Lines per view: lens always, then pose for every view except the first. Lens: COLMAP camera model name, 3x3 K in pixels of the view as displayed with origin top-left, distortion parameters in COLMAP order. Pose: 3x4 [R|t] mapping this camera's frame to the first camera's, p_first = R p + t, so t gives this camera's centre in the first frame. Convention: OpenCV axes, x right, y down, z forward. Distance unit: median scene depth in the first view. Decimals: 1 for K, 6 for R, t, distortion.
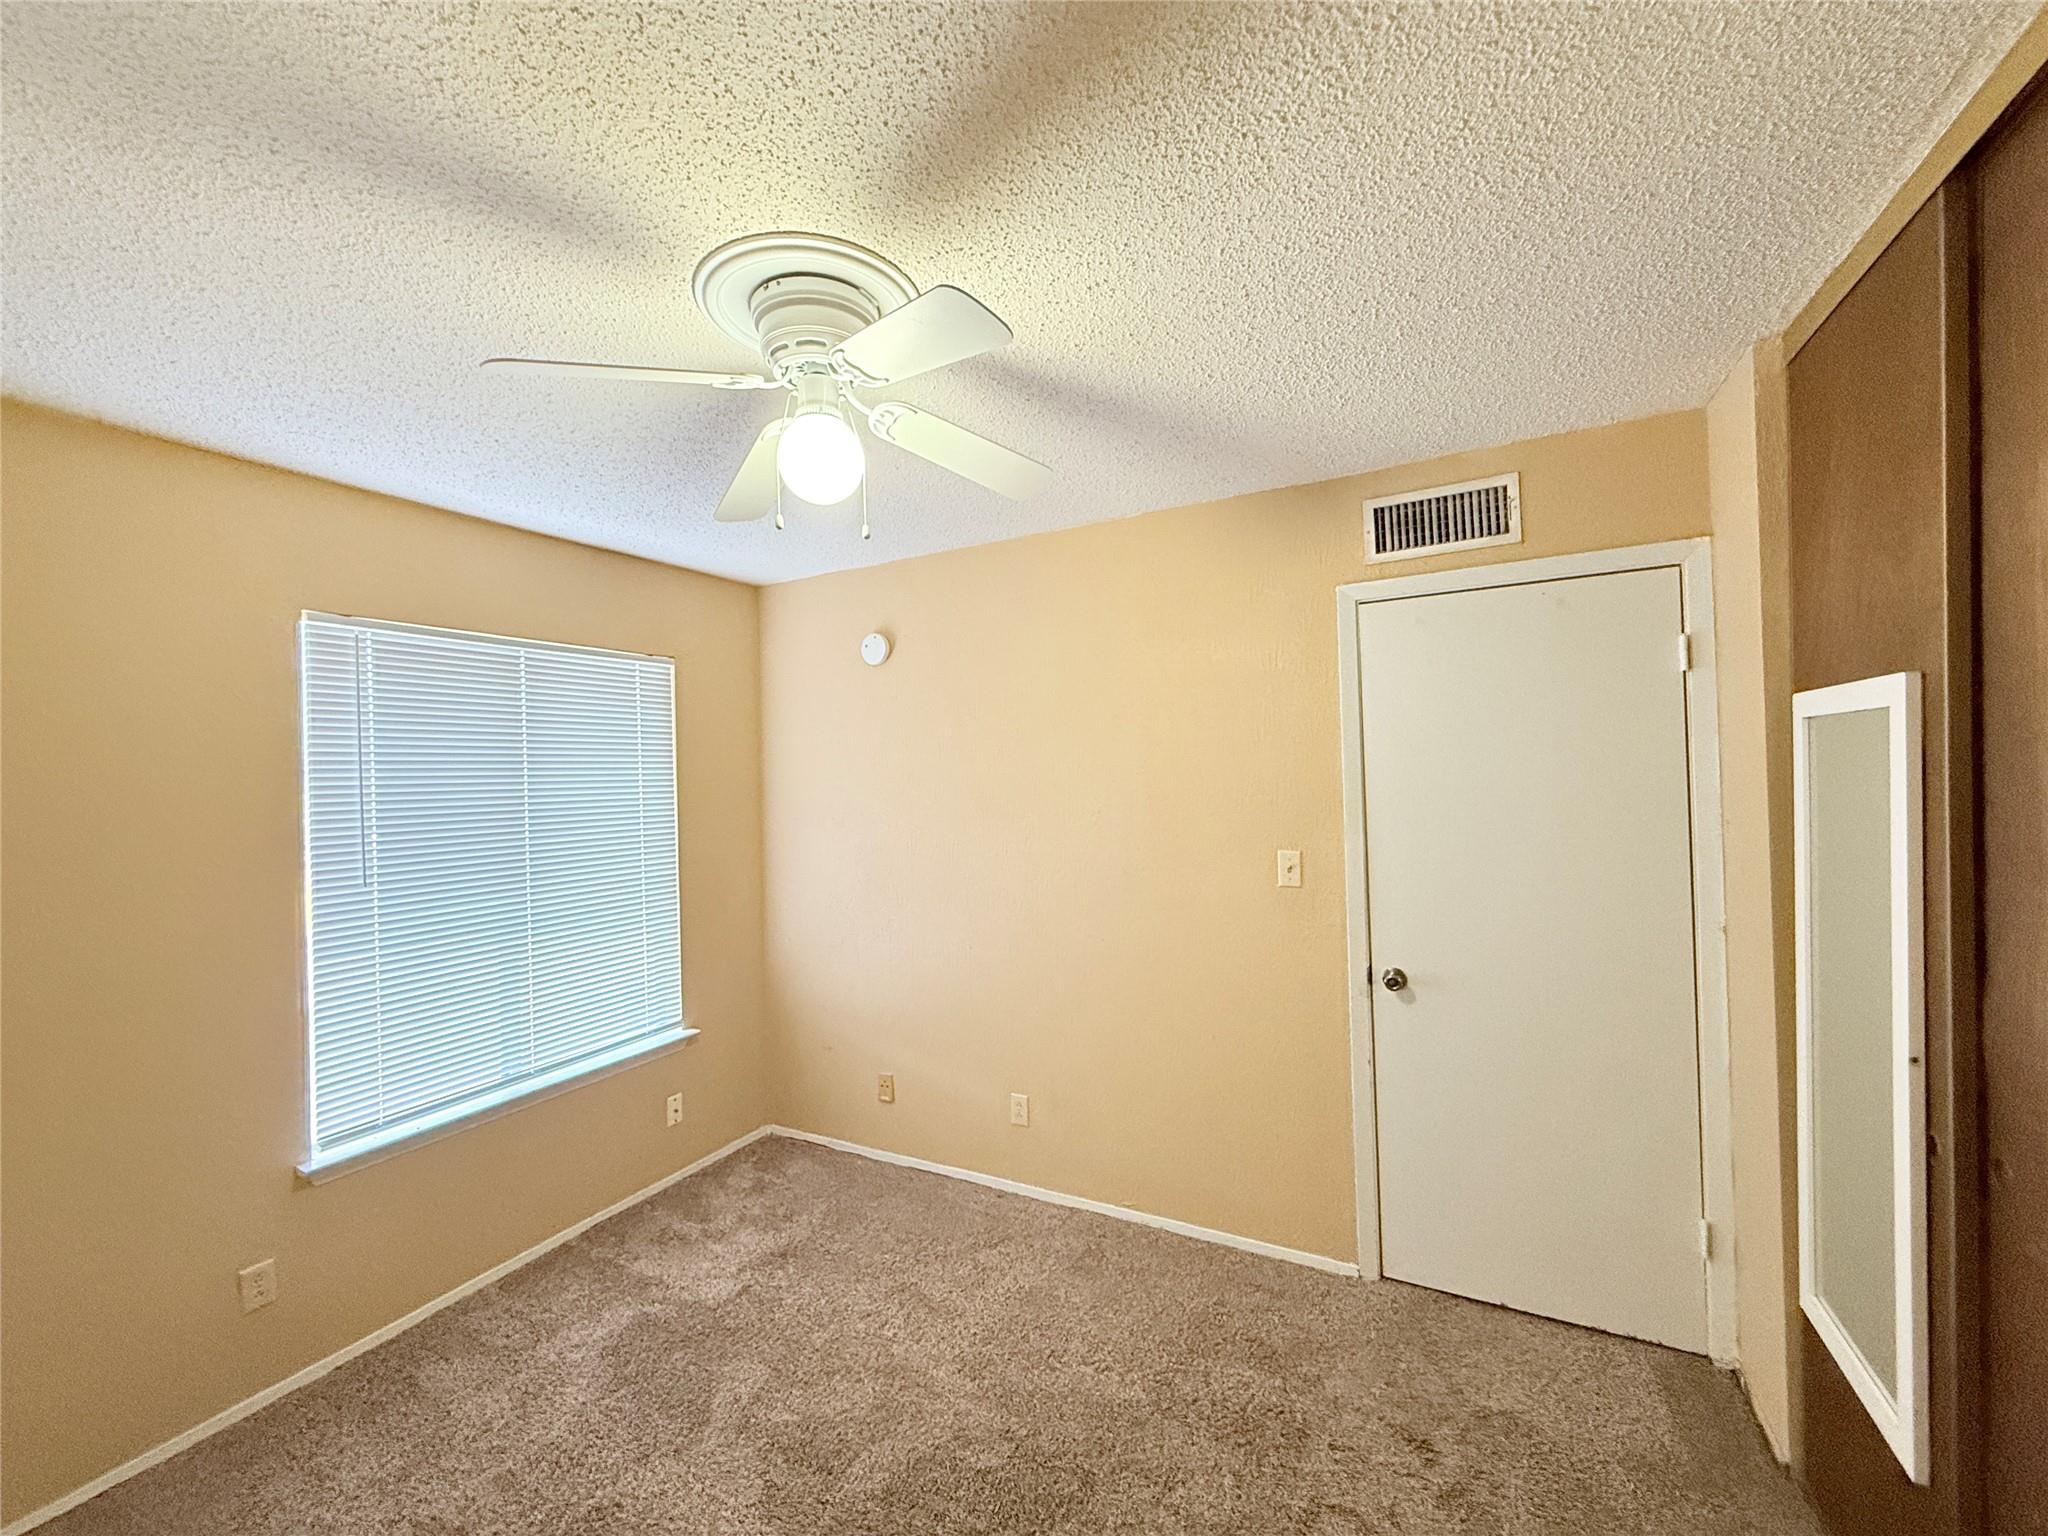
lens RADIAL K [[815.7, 0, 1017.2], [0, 815.7, 770.3], [0, 0, 1]] dist [-0.001154, 0.000070]
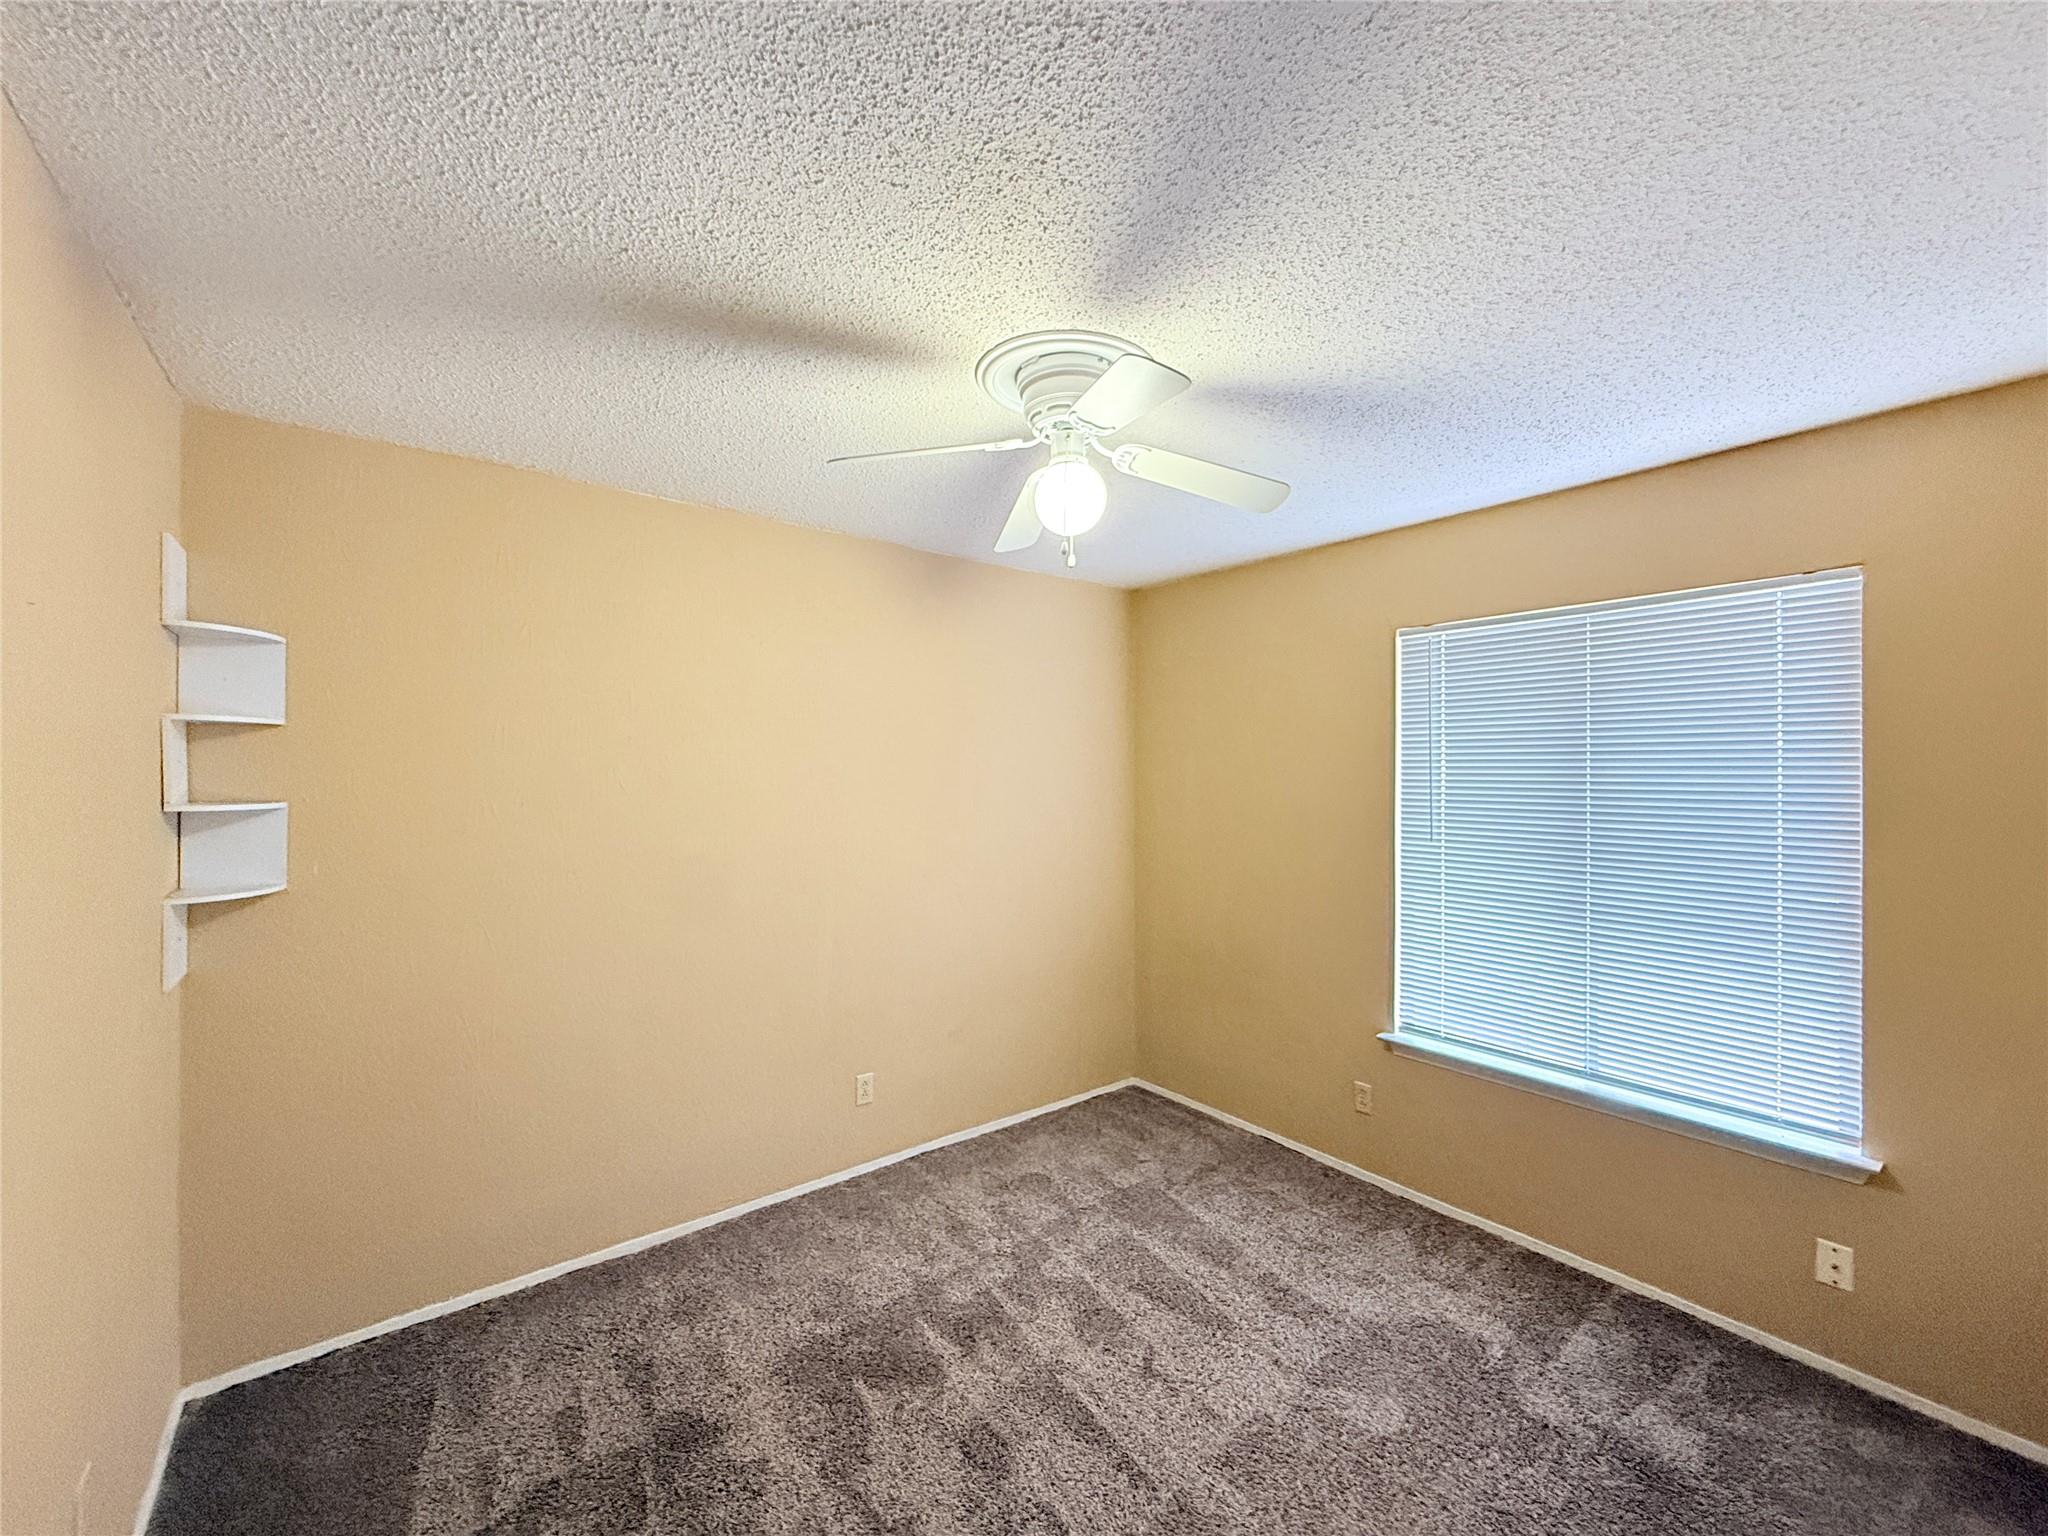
lens RADIAL K [[815.7, 0, 1017.2], [0, 815.7, 770.3], [0, 0, 1]] dist [-0.001154, 0.000070]
pose [[-0.404823, 0.026580, -0.914009, 0.589471], [0.013387, 0.999643, 0.023141, -0.002662], [0.914297, -0.002868, -0.405034, 0.919824]]
